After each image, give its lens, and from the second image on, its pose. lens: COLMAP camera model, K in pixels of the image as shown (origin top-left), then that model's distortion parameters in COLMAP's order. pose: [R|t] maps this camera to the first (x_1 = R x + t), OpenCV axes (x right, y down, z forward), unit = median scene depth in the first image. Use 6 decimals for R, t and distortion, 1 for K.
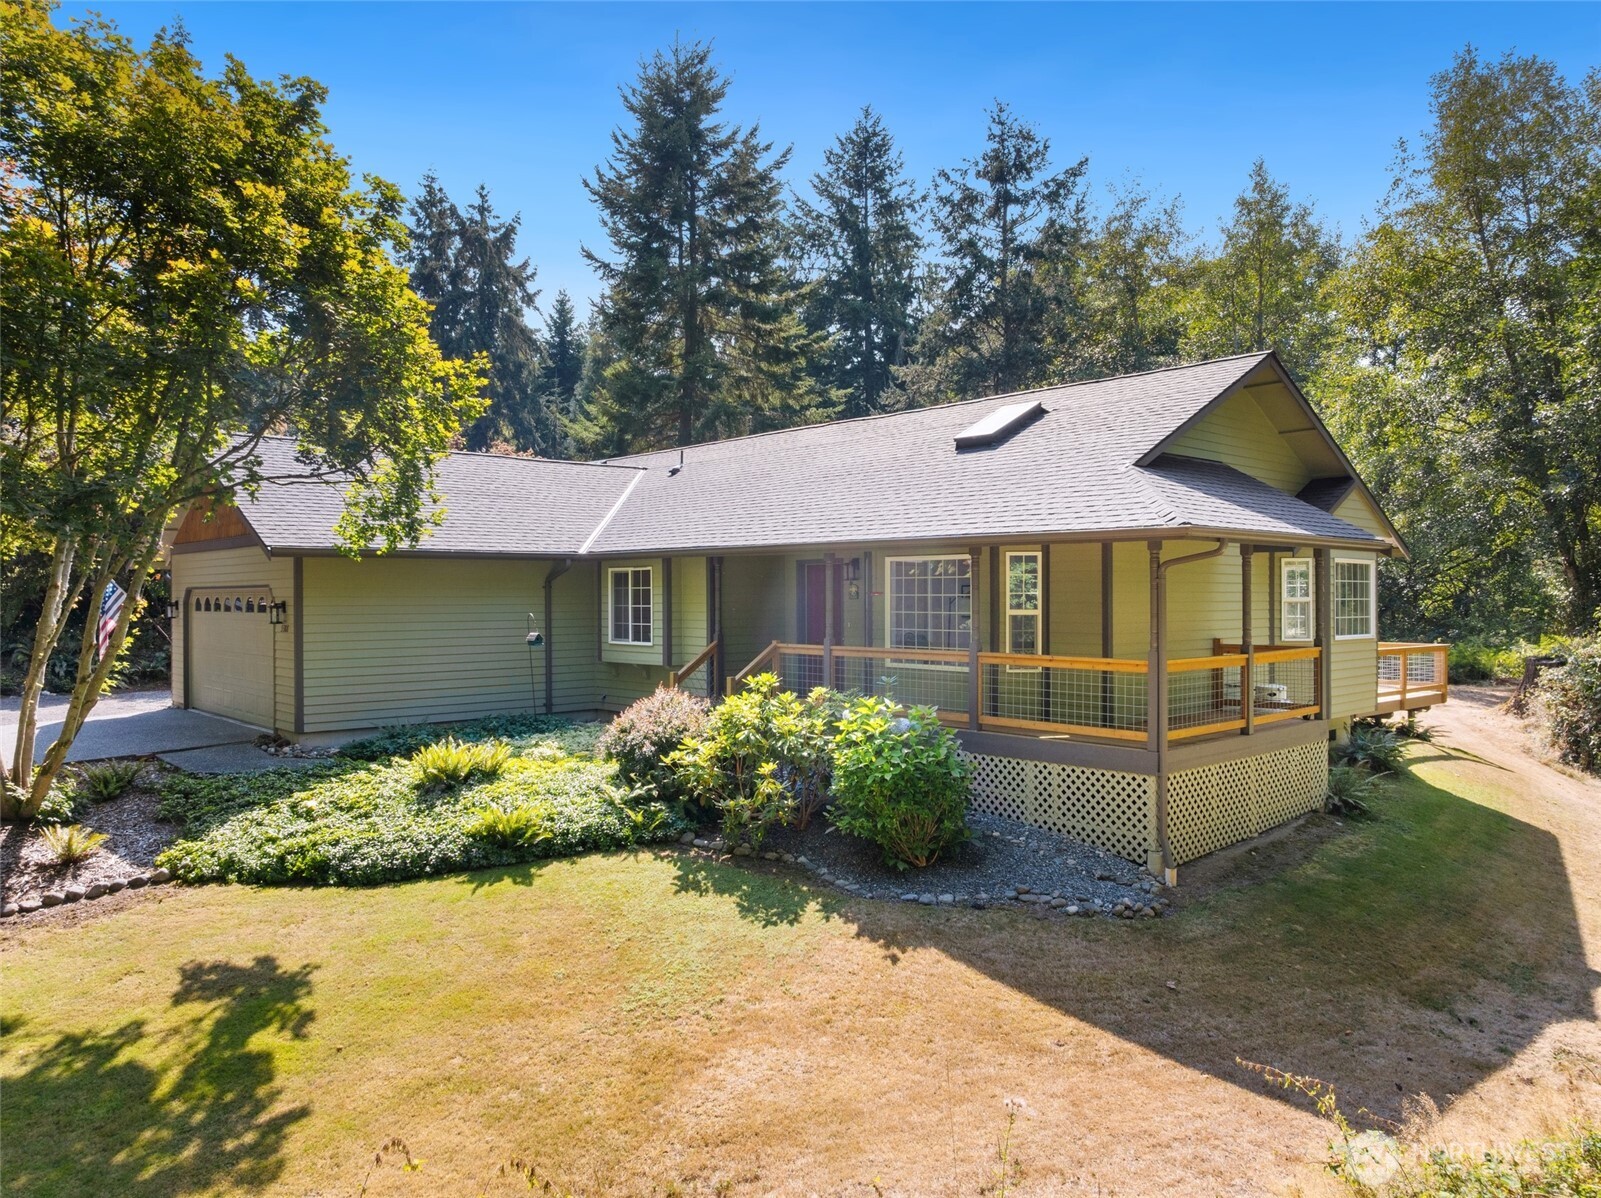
lens RADIAL K [[1125.4, 0, 800.0], [0, 1125.4, 585.7], [0, 0, 1]] dist [-0.029222, -0.005951]
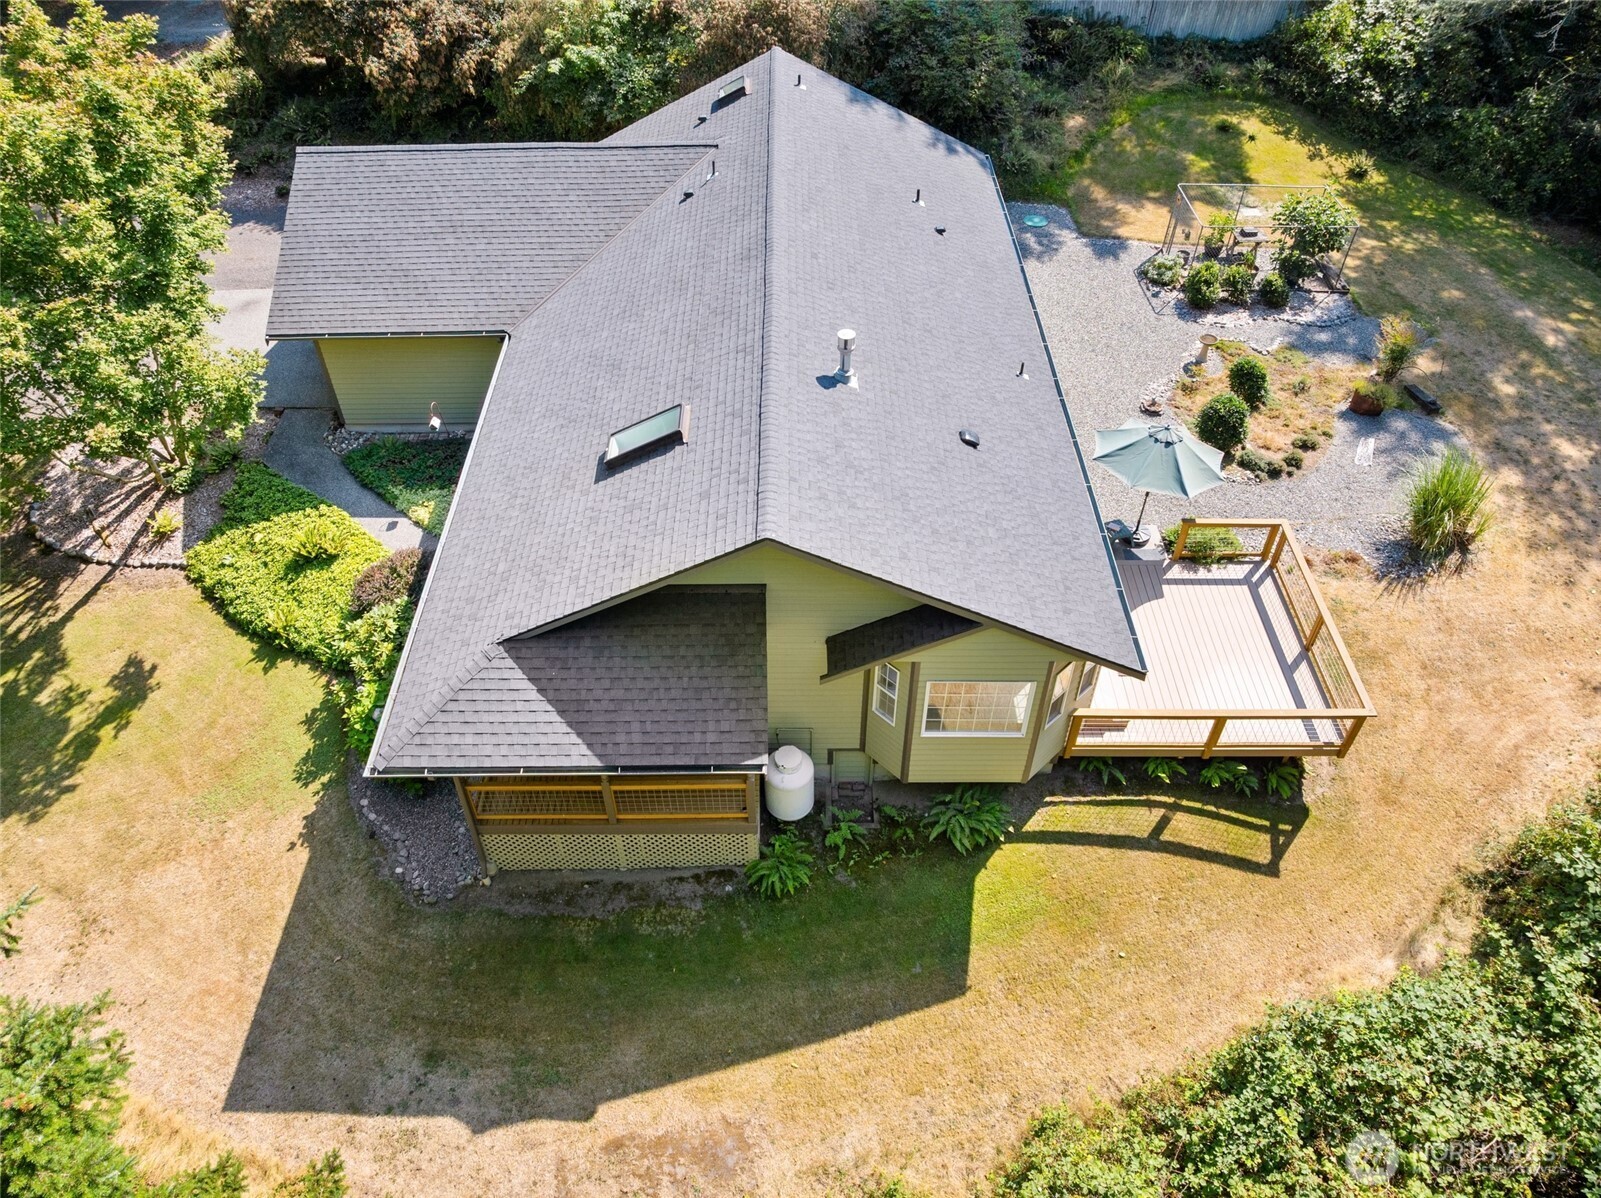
lens RADIAL K [[1125.4, 0, 800.0], [0, 1125.4, 585.7], [0, 0, 1]] dist [-0.029222, -0.005951]
pose [[0.743864, 0.465262, -0.479789, 1.512314], [-0.003404, 0.720520, 0.693426, -1.373127], [0.668322, -0.514182, 0.537552, 0.851318]]
